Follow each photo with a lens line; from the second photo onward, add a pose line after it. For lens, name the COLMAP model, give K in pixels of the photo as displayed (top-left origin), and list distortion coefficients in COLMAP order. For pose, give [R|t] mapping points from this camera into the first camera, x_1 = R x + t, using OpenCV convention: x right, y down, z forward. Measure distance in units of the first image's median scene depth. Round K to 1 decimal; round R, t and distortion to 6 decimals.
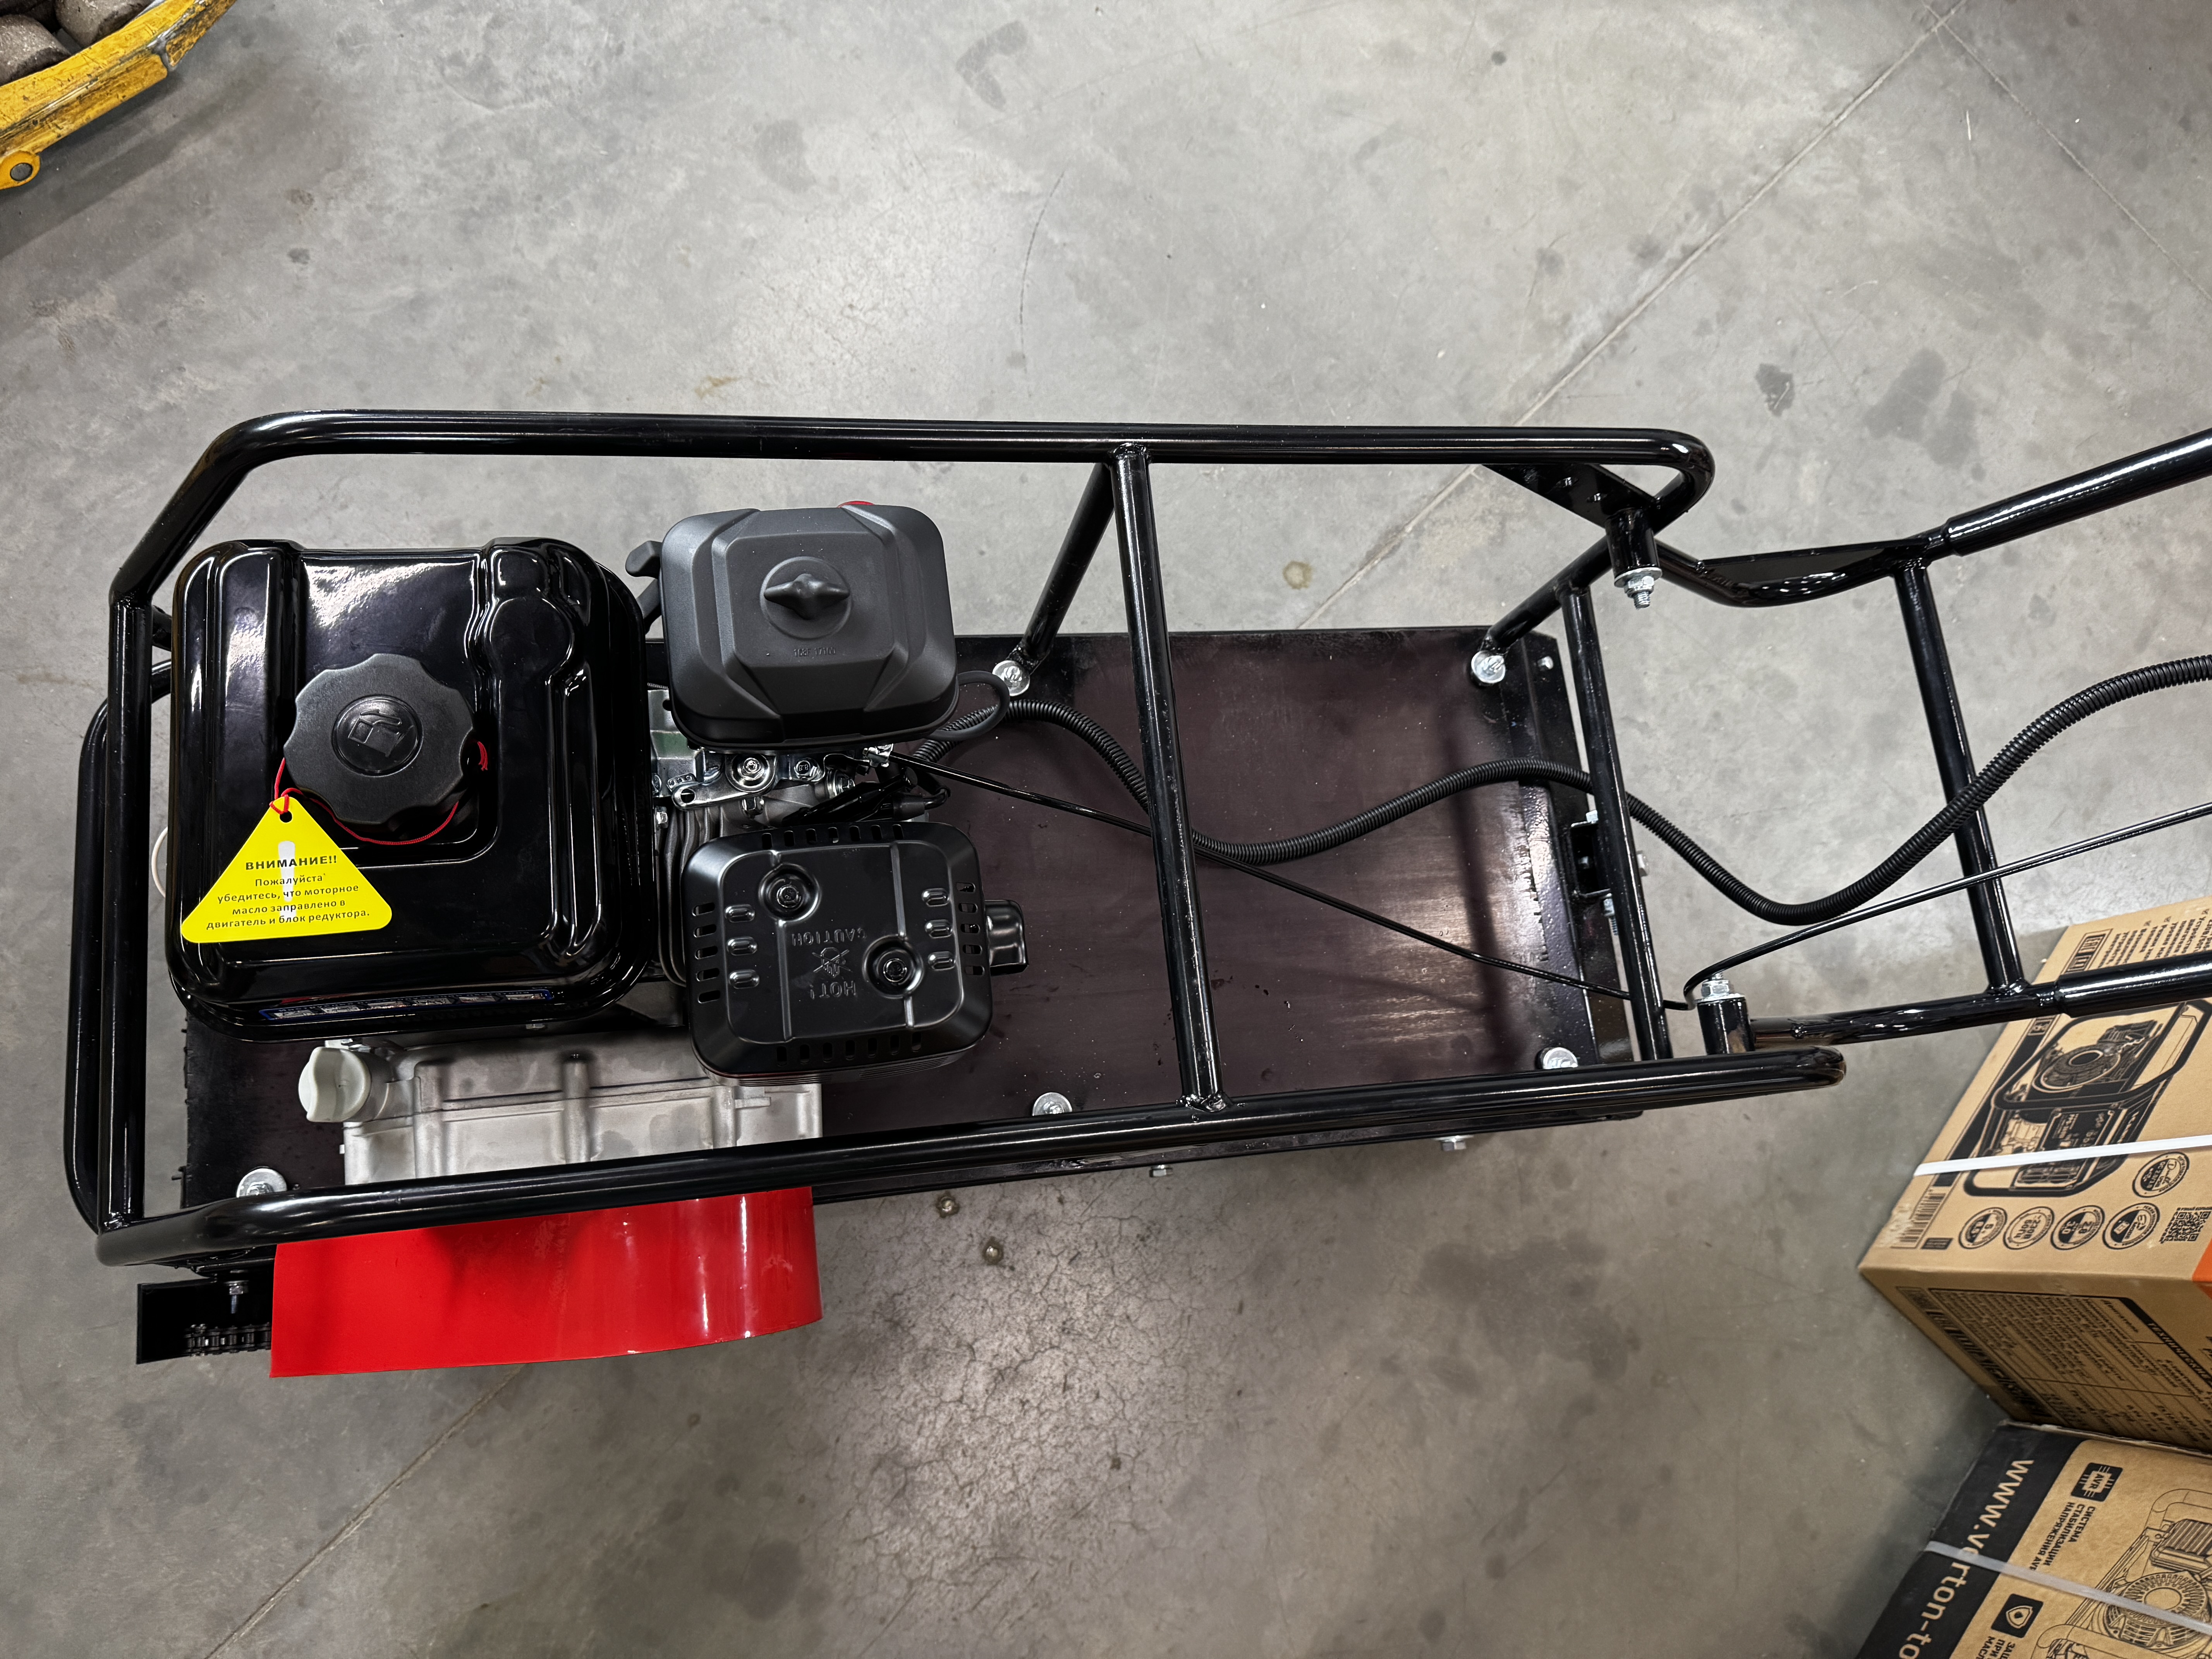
lens RADIAL K [[1564.8, 0, 1104.2], [0, 1564.8, 826.9], [0, 0, 1]] dist [0.006242, -0.023114]
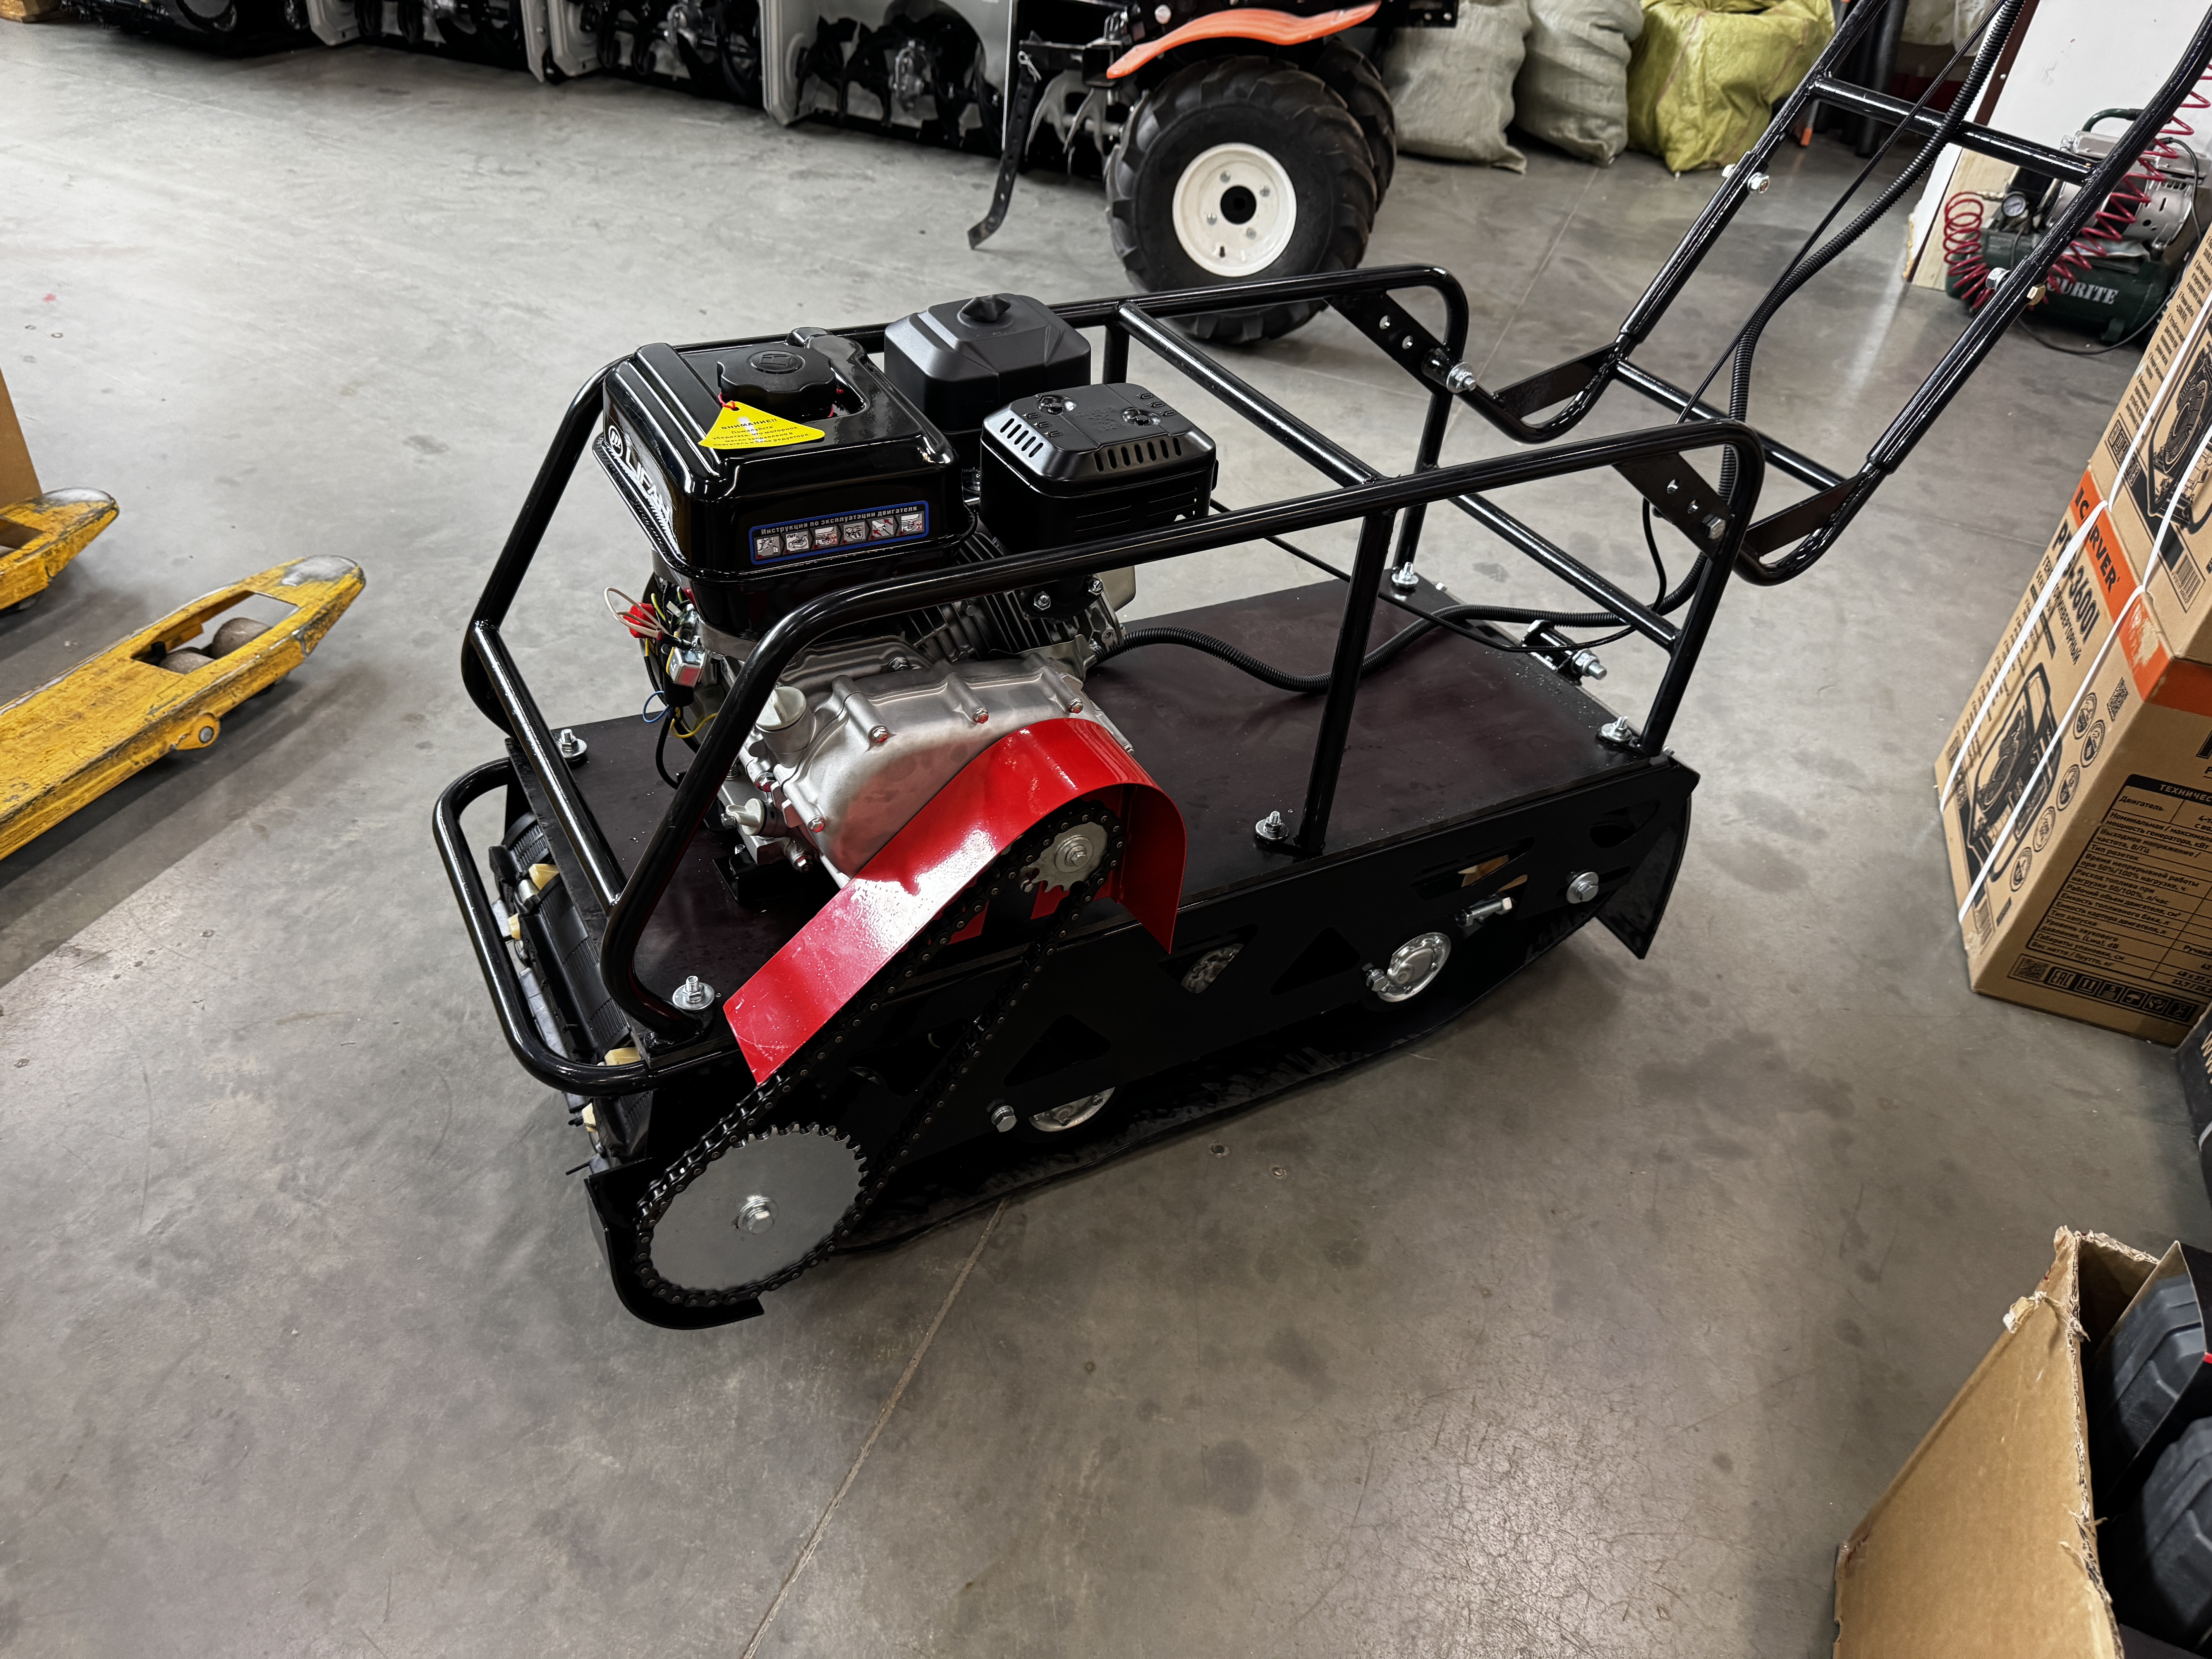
lens RADIAL K [[1564.8, 0, 1090.6], [0, 1564.8, 844.8], [0, 0, 1]] dist [0.006242, -0.023114]
pose [[0.914165, -0.350699, 0.203256, -0.351522], [0.404659, 0.760480, -0.507859, 0.638764], [0.023534, 0.546516, 0.837118, -0.006388]]
